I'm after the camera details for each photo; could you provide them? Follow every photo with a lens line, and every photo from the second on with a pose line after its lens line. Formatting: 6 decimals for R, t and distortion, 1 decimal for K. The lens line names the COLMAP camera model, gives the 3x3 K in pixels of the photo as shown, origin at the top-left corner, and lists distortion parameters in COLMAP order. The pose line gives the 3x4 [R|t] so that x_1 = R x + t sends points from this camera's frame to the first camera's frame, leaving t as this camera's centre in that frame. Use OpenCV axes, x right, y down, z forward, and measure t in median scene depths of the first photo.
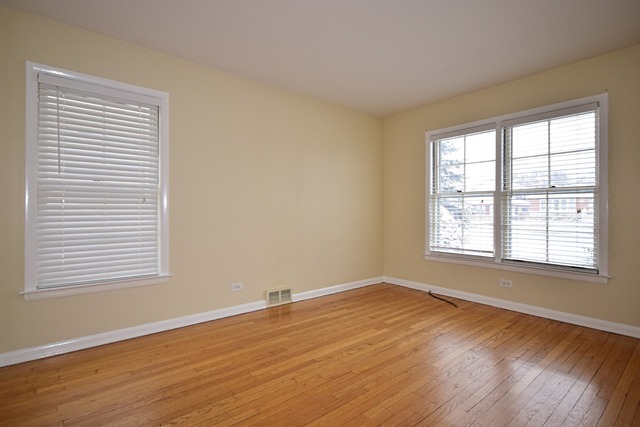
lens RADIAL K [[316.6, 0, 320.0], [0, 316.6, 213.5], [0, 0, 1]] dist [0.005781, 0.000260]
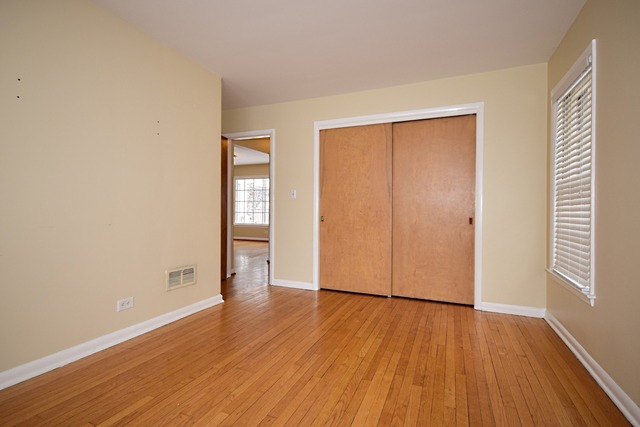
lens RADIAL K [[307.7, 0, 317.1], [0, 307.7, 212.7], [0, 0, 1]] dist [0.020658, -0.013964]
pose [[-0.894737, -0.005485, -0.446560, 0.516384], [-0.011038, 0.999891, 0.009834, 0.008970], [0.446457, 0.013728, -0.894700, 1.802167]]
